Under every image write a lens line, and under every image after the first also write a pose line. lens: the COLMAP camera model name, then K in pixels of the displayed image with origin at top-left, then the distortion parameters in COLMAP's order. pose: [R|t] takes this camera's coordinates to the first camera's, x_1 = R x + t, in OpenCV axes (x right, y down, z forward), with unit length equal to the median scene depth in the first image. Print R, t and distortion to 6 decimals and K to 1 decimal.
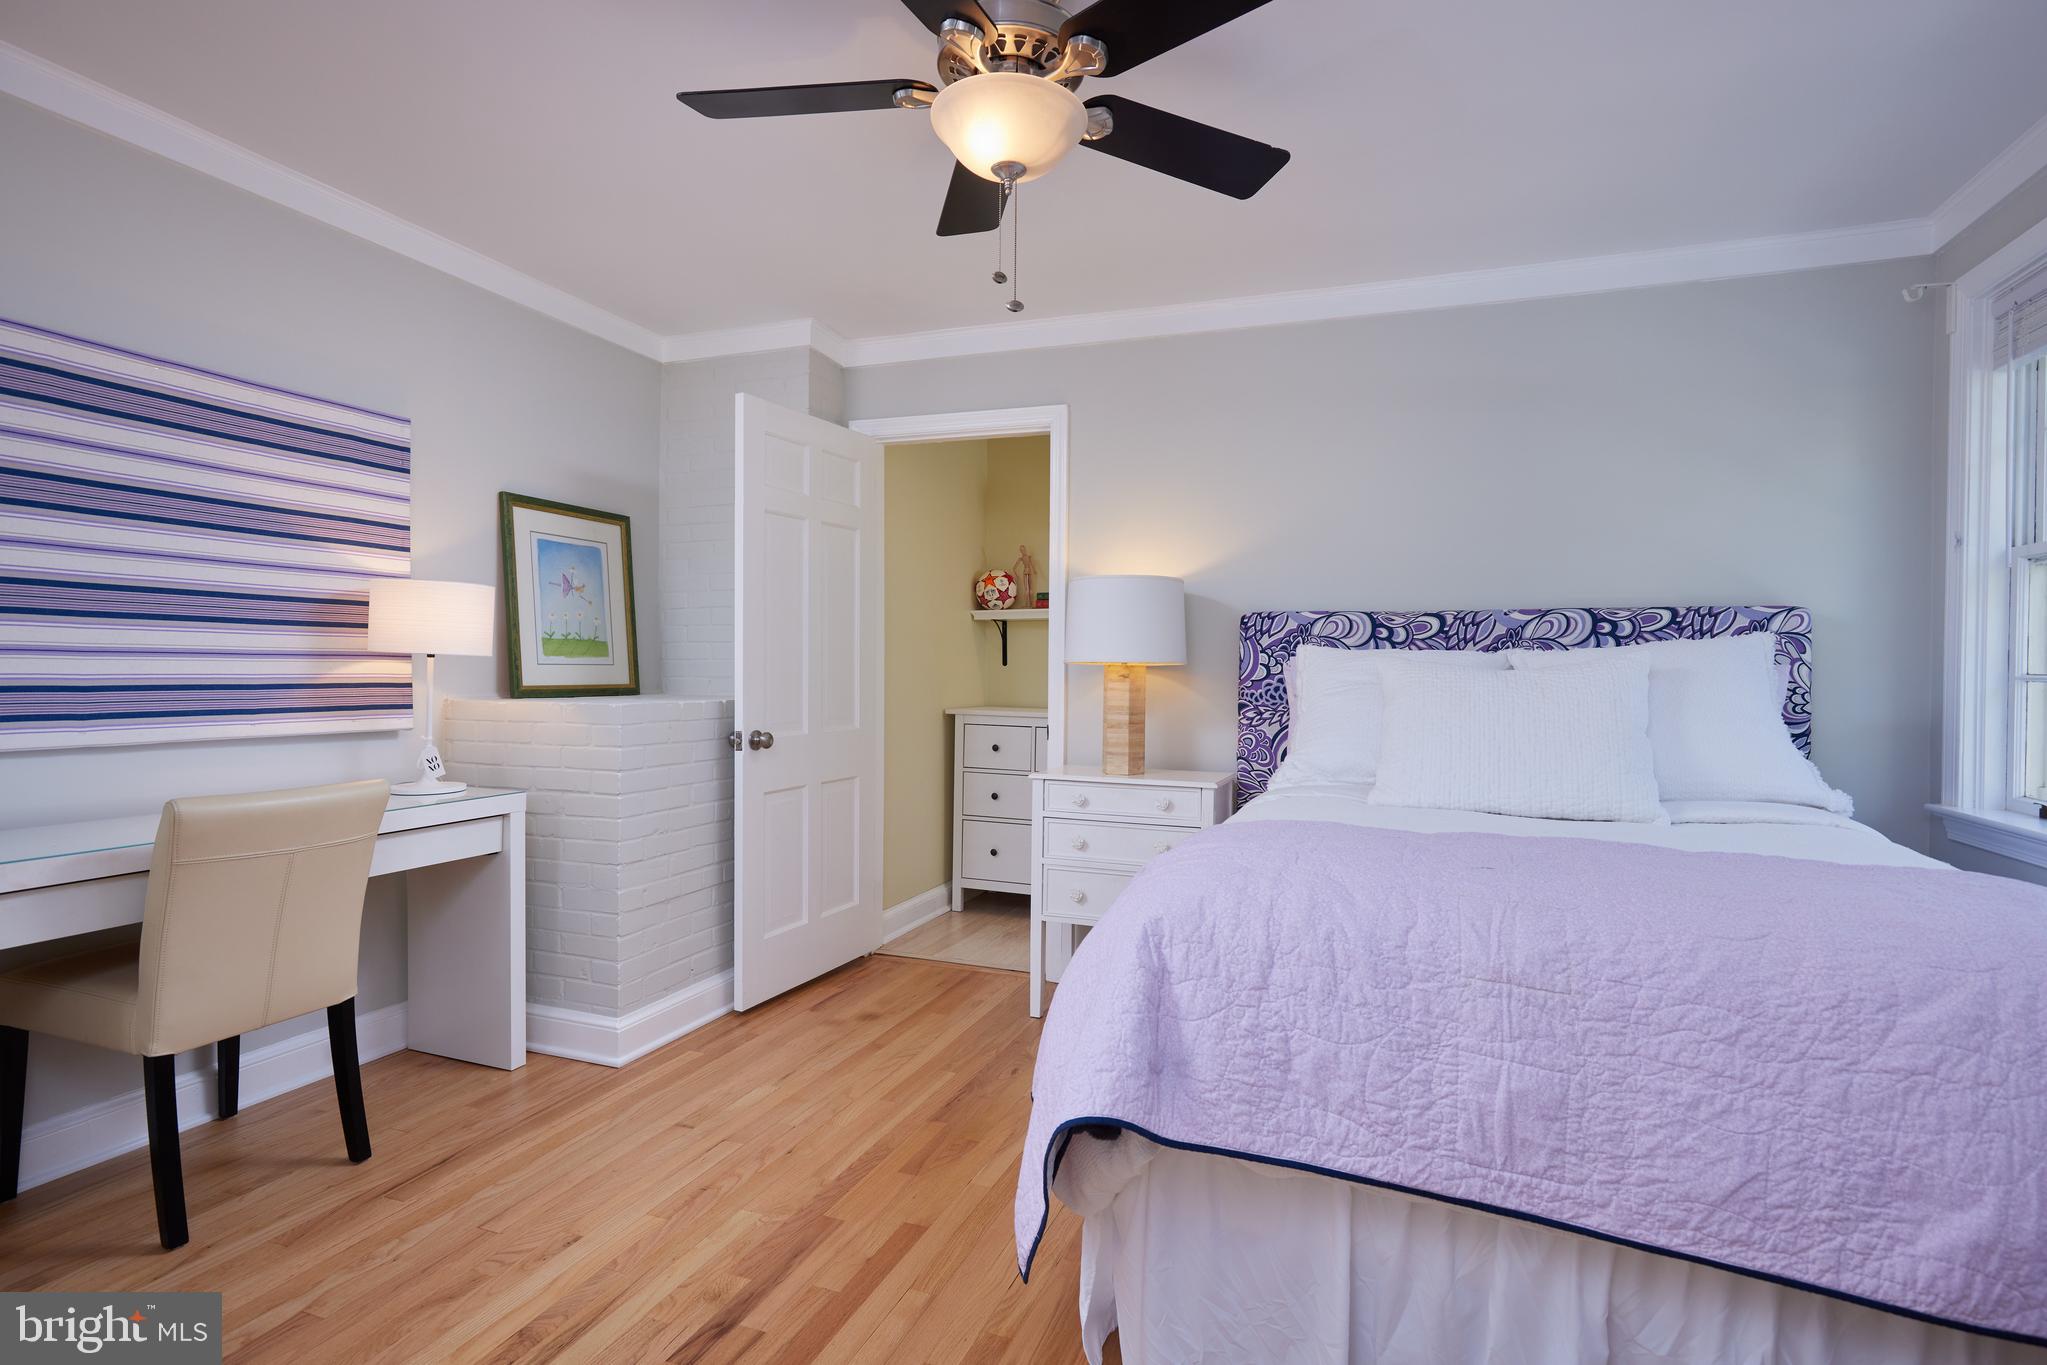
lens RADIAL K [[930.6, 0, 1036.4], [0, 930.6, 679.5], [0, 0, 1]] dist [0.001956, 0.000051]
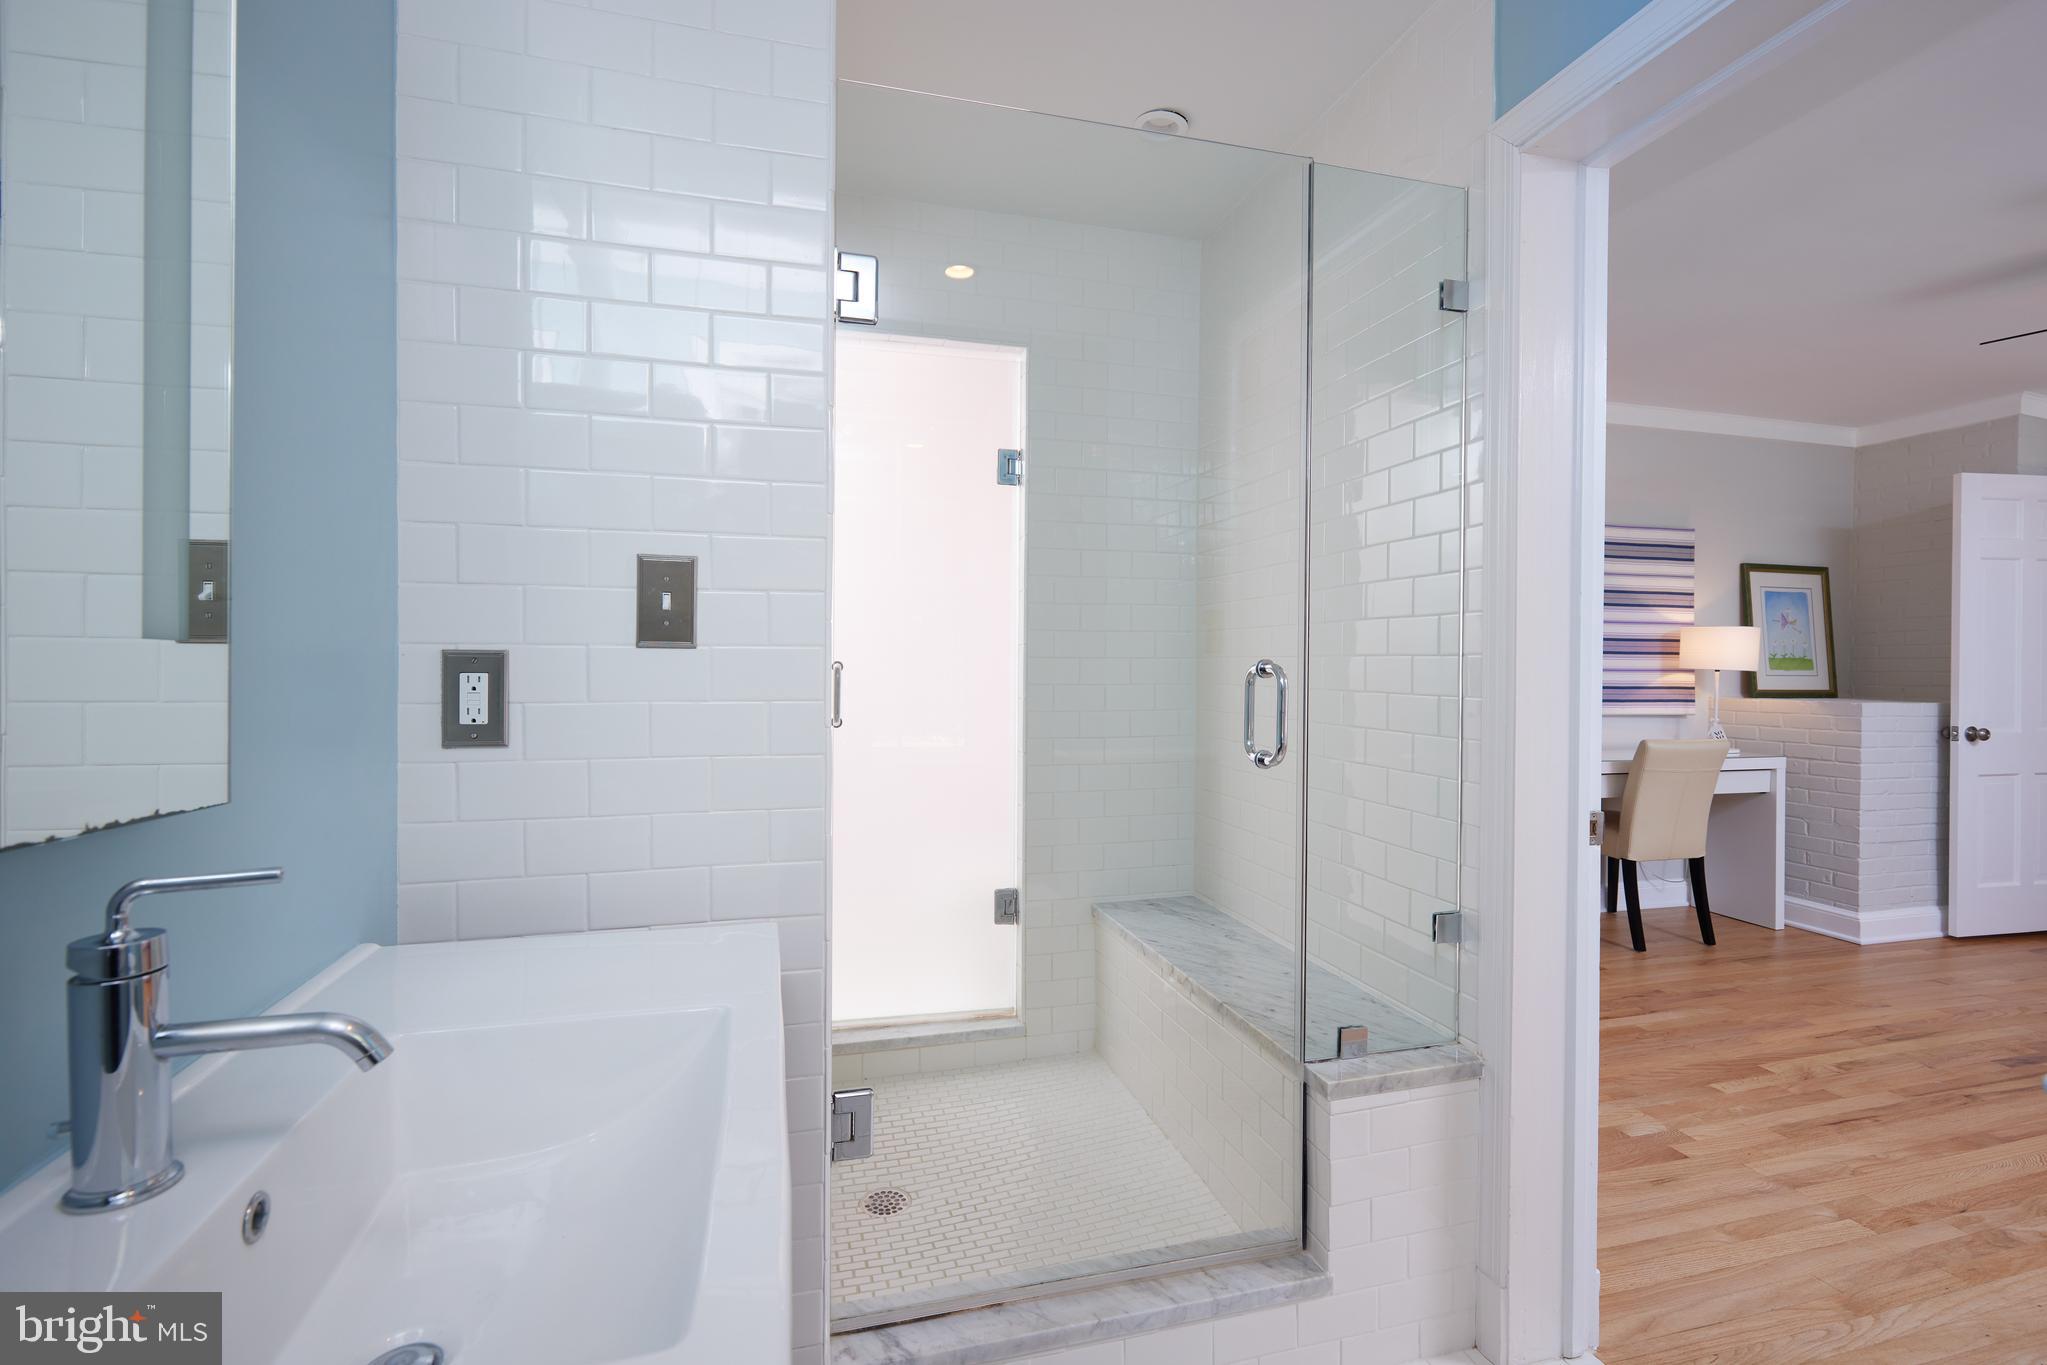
lens RADIAL K [[938.7, 0, 1026.4], [0, 938.7, 668.4], [0, 0, 1]] dist [-0.002596, -0.001105]
pose [[0.580106, -0.002379, -0.814537, -0.000099], [-0.011745, 0.999867, -0.011285, 0.003585], [0.814456, 0.016113, 0.580001, -0.930067]]
